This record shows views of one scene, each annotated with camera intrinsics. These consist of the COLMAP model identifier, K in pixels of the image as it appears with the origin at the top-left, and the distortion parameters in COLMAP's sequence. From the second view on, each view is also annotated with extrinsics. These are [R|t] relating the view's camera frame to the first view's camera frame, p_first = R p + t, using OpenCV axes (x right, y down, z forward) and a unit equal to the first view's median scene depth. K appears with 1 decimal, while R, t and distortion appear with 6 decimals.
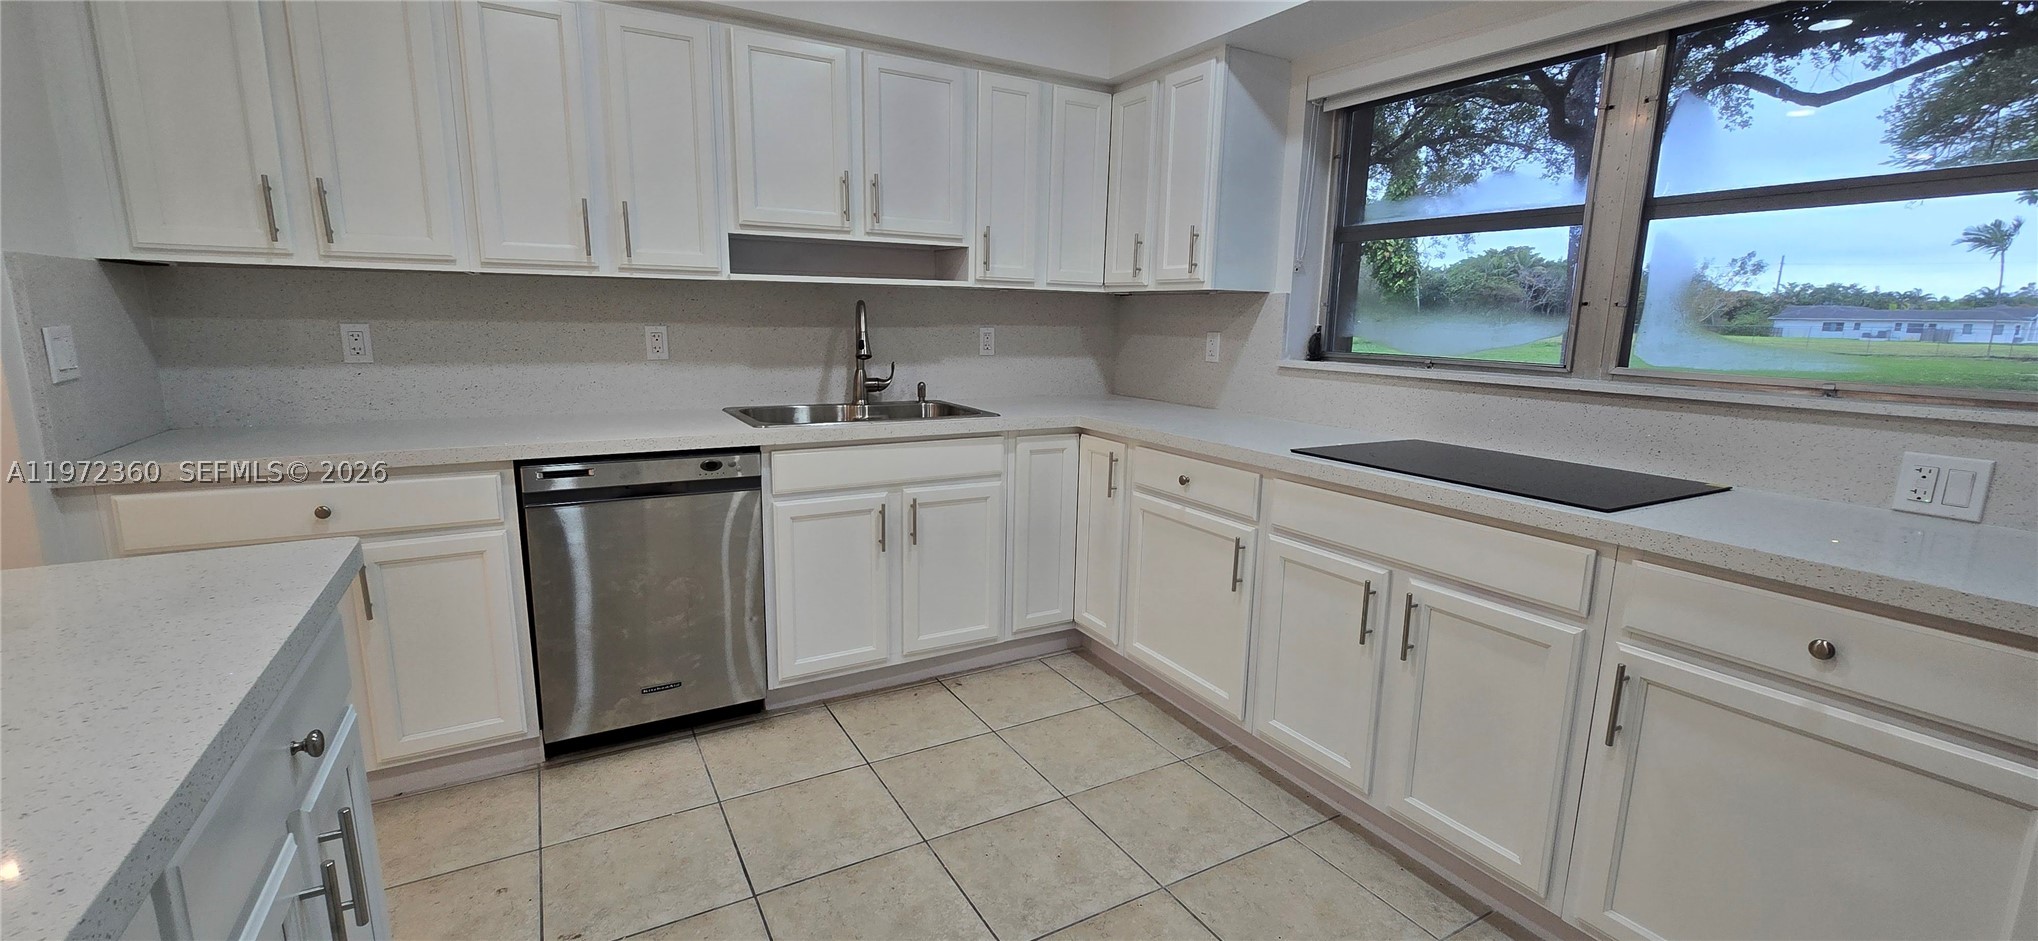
lens RADIAL K [[832.7, 0, 1018.1], [0, 832.7, 472.6], [0, 0, 1]] dist [-0.003796, 0.000790]
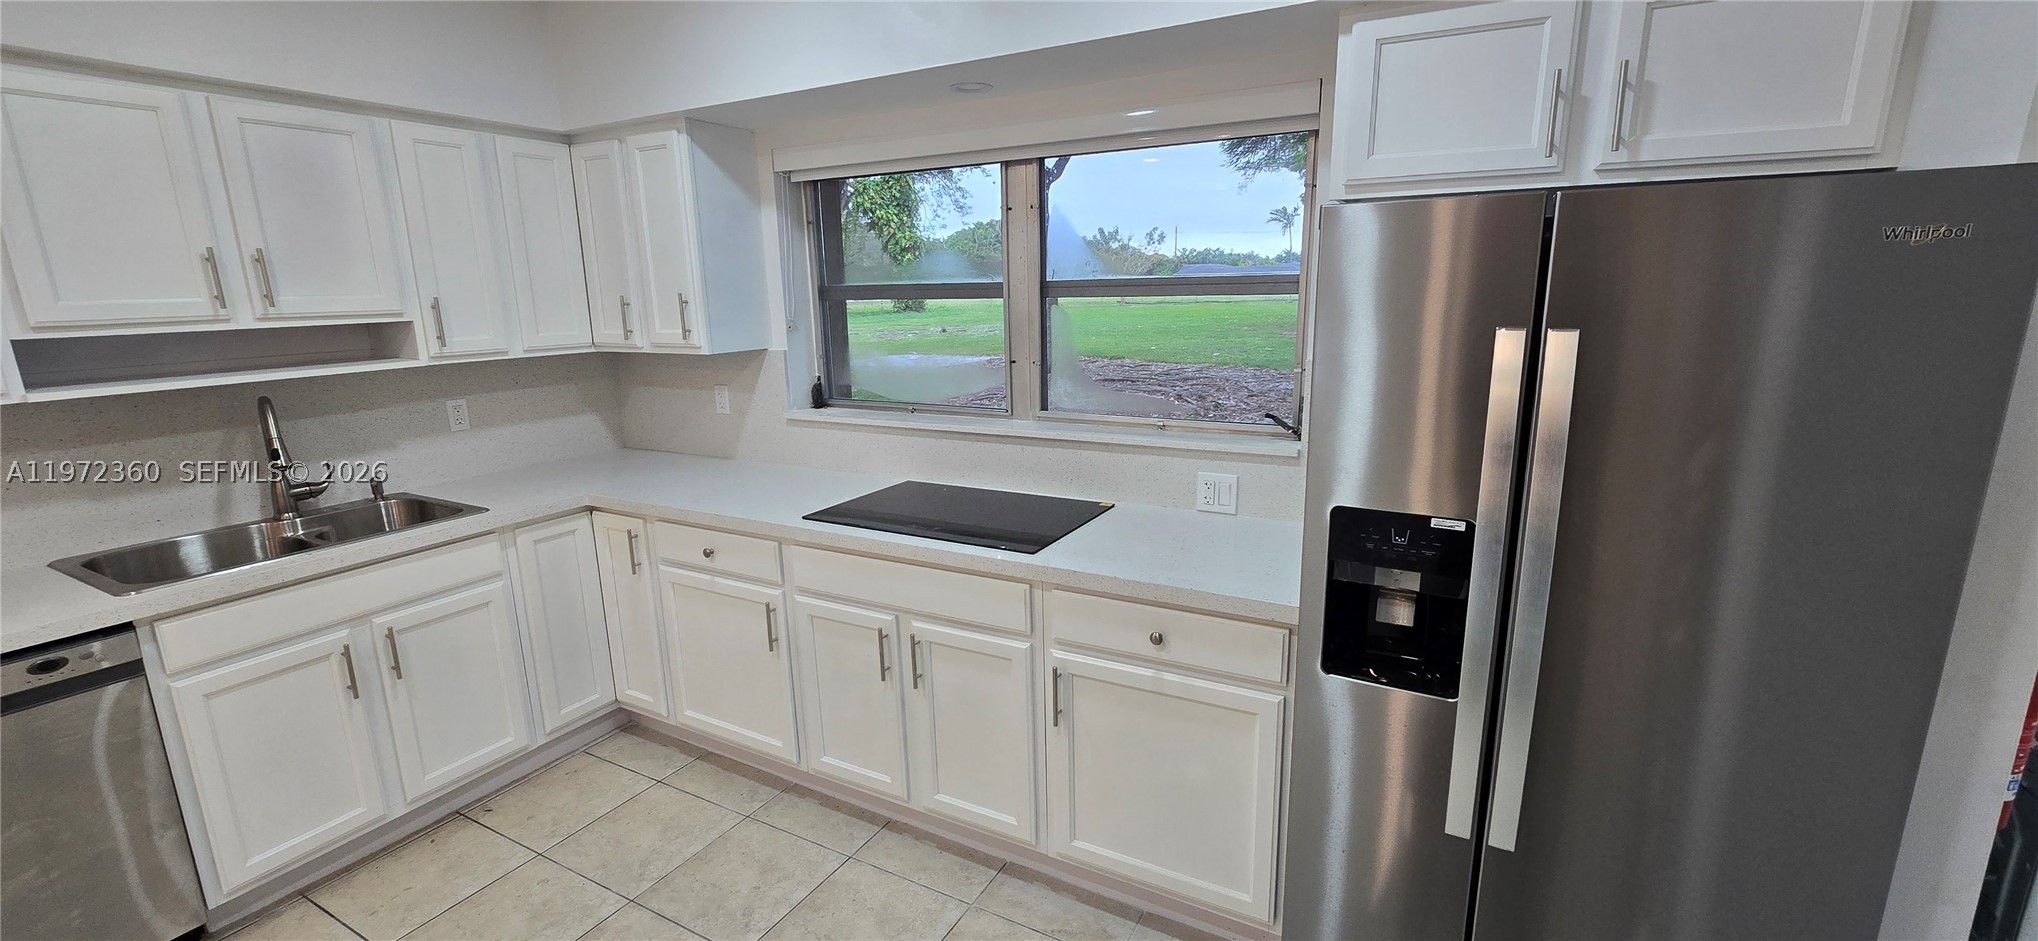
lens RADIAL K [[832.7, 0, 1021.8], [0, 832.7, 472.7], [0, 0, 1]] dist [-0.003796, 0.000790]
pose [[0.851895, -0.149032, 0.502060, 0.025332], [0.131604, 0.988813, 0.070214, -0.101217], [-0.506907, 0.006259, 0.861978, -0.078903]]
